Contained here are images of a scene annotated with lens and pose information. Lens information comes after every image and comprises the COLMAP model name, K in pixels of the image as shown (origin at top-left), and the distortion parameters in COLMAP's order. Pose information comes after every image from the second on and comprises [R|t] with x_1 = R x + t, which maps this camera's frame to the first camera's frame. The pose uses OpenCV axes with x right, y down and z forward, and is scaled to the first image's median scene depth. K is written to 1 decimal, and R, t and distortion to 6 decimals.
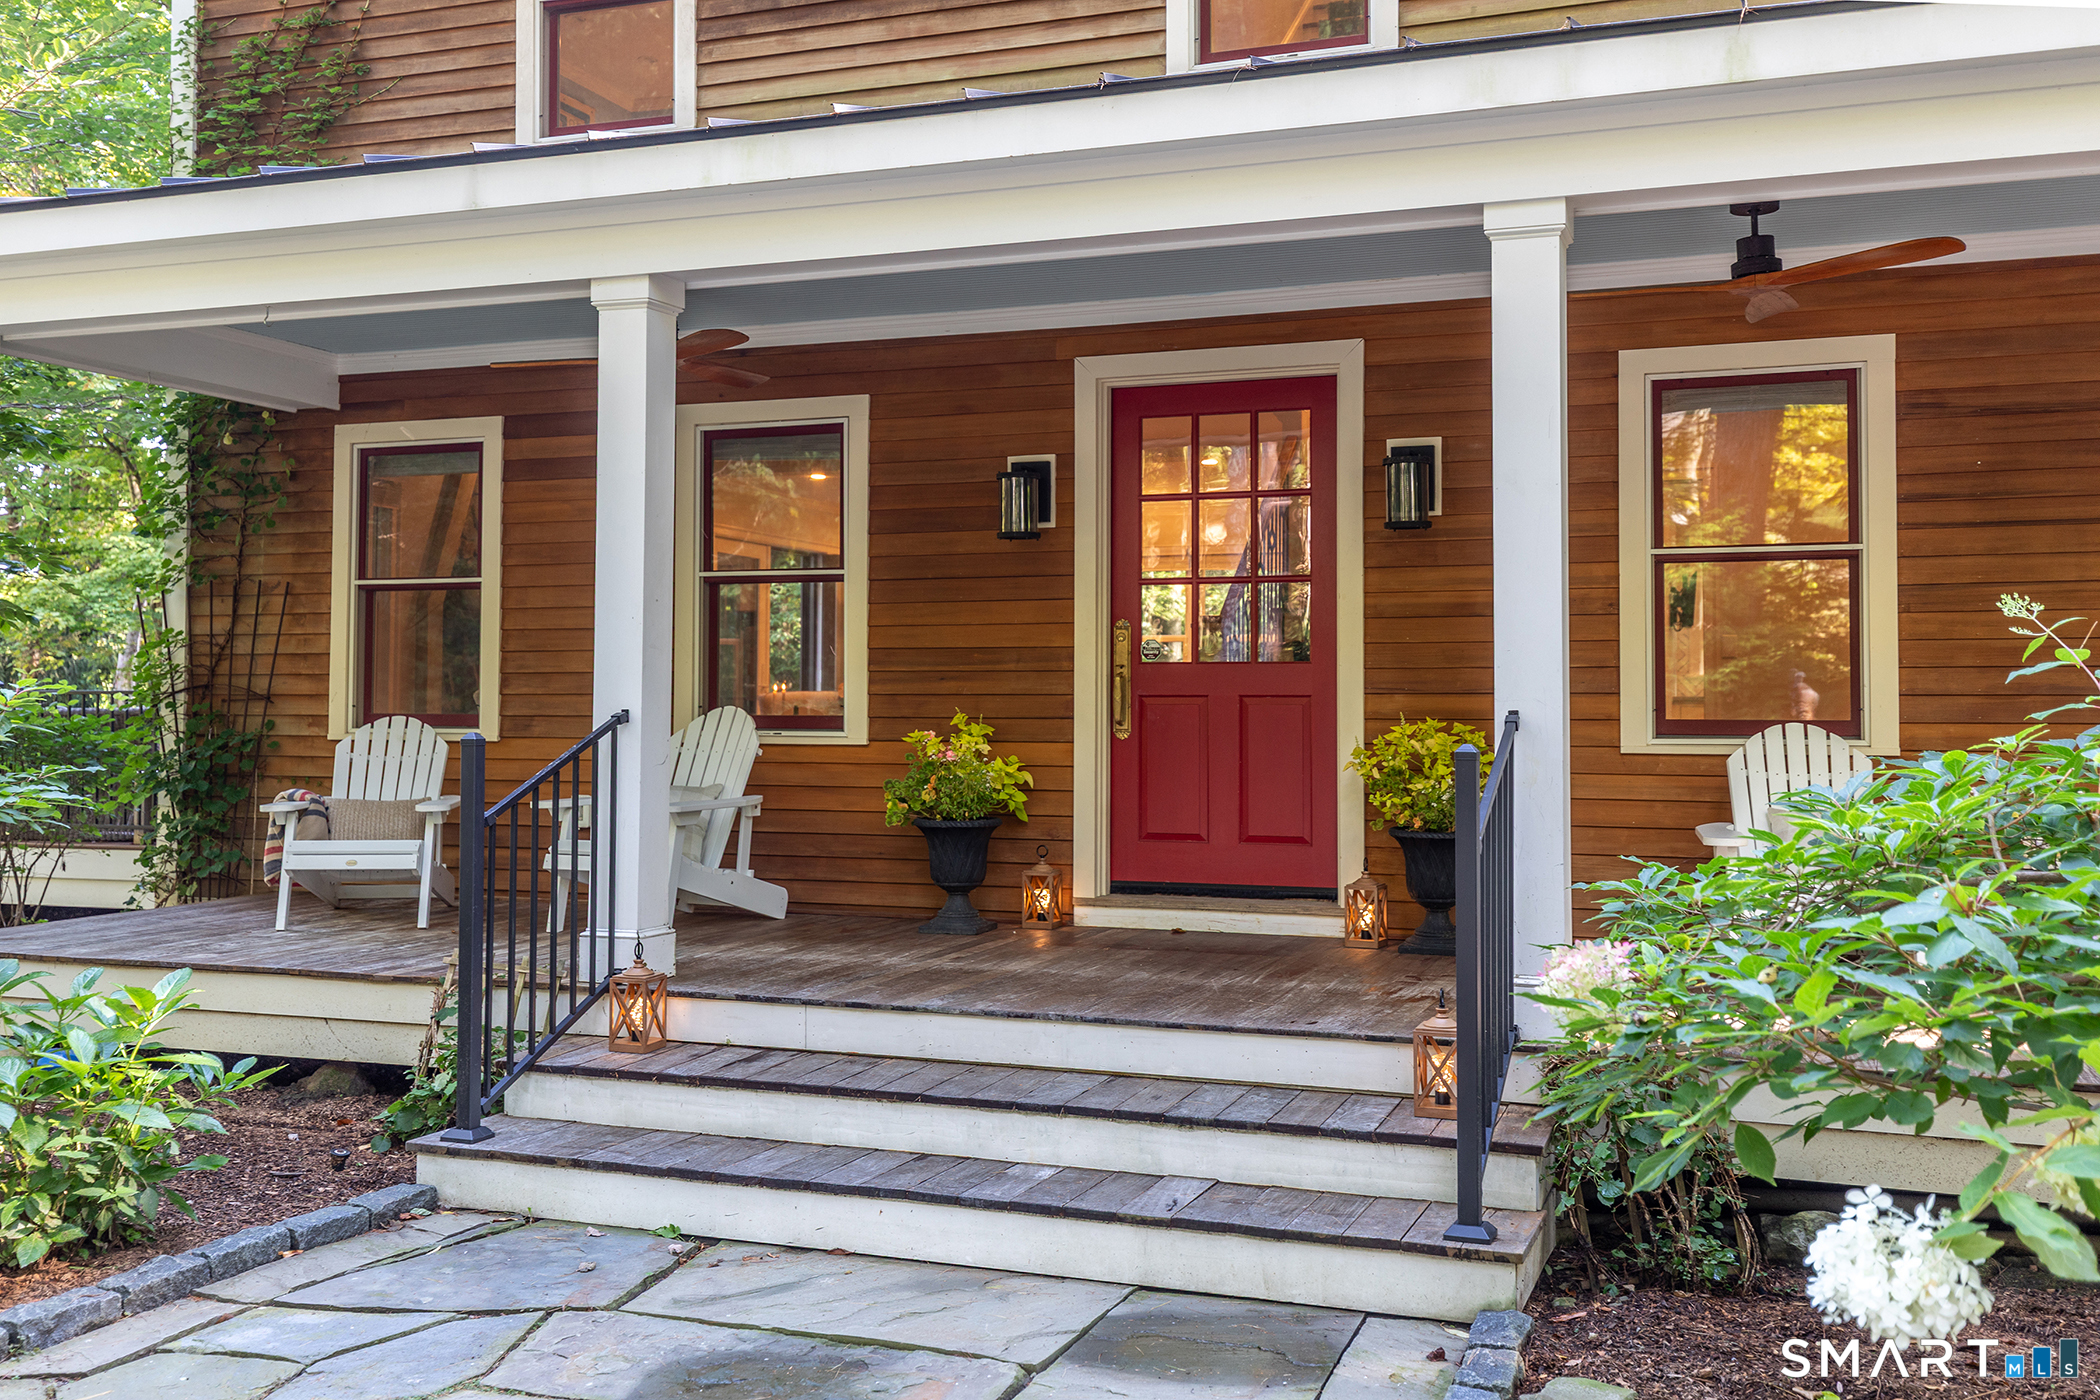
lens RADIAL K [[1936.8, 0, 1050.0], [0, 1936.8, 700.0], [0, 0, 1]] dist [0.040598, -0.001063]
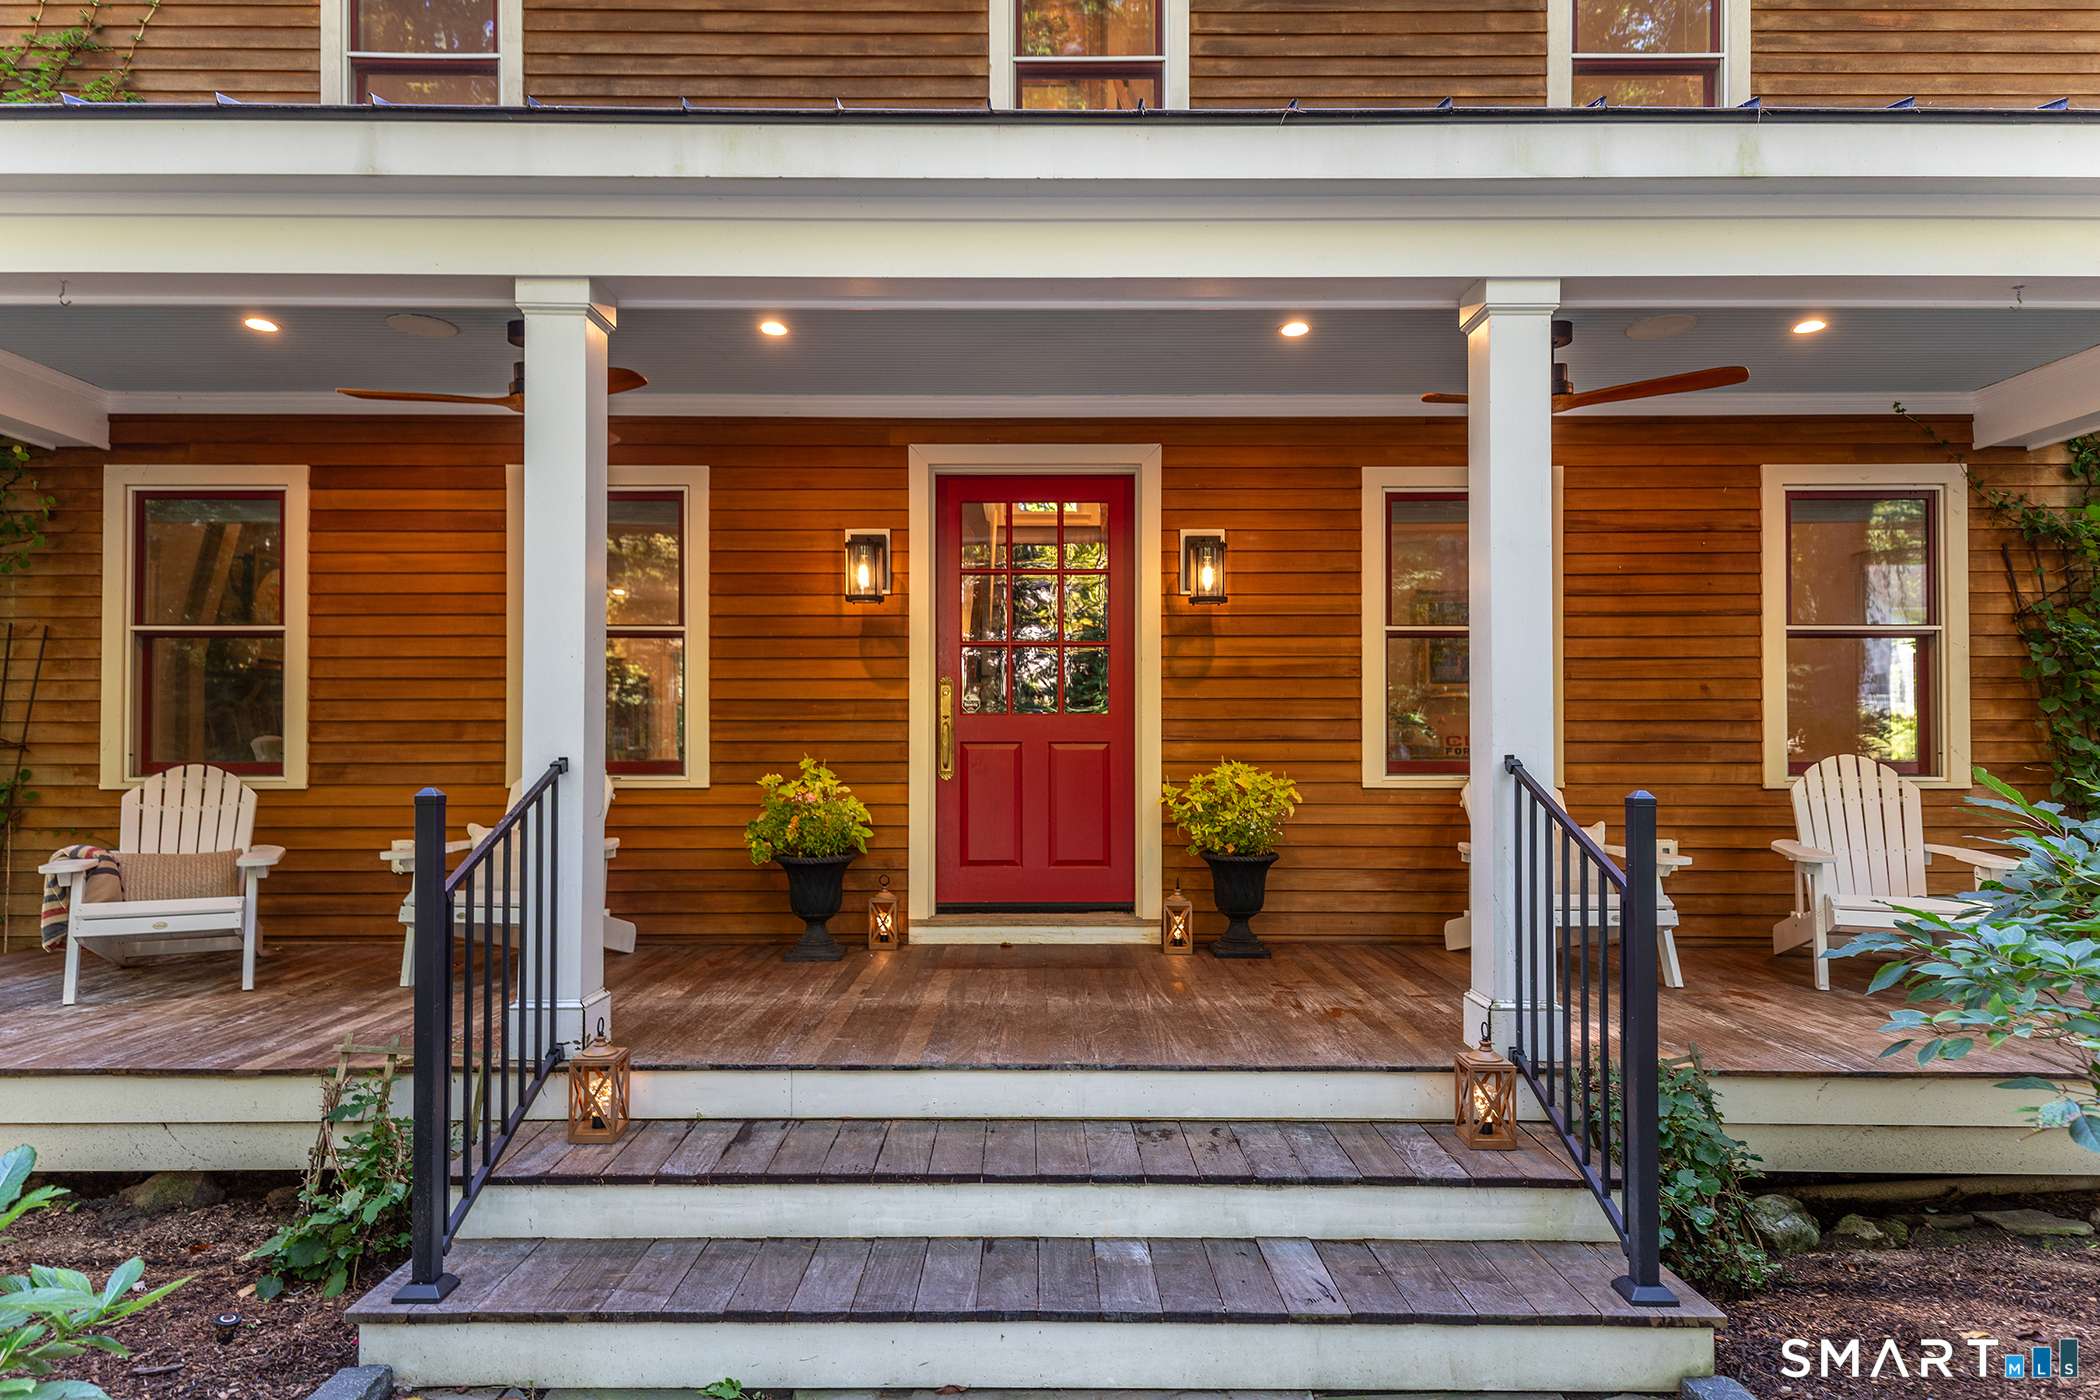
lens RADIAL K [[1236.5, 0, 1053.6], [0, 1236.5, 764.5], [0, 0, 1]] dist [0.043744, -0.024983]
pose [[0.942168, -0.007440, 0.335058, -0.151130], [0.002467, 0.999880, 0.015264, -0.000413], [-0.335132, -0.013555, 0.942074, 0.284544]]
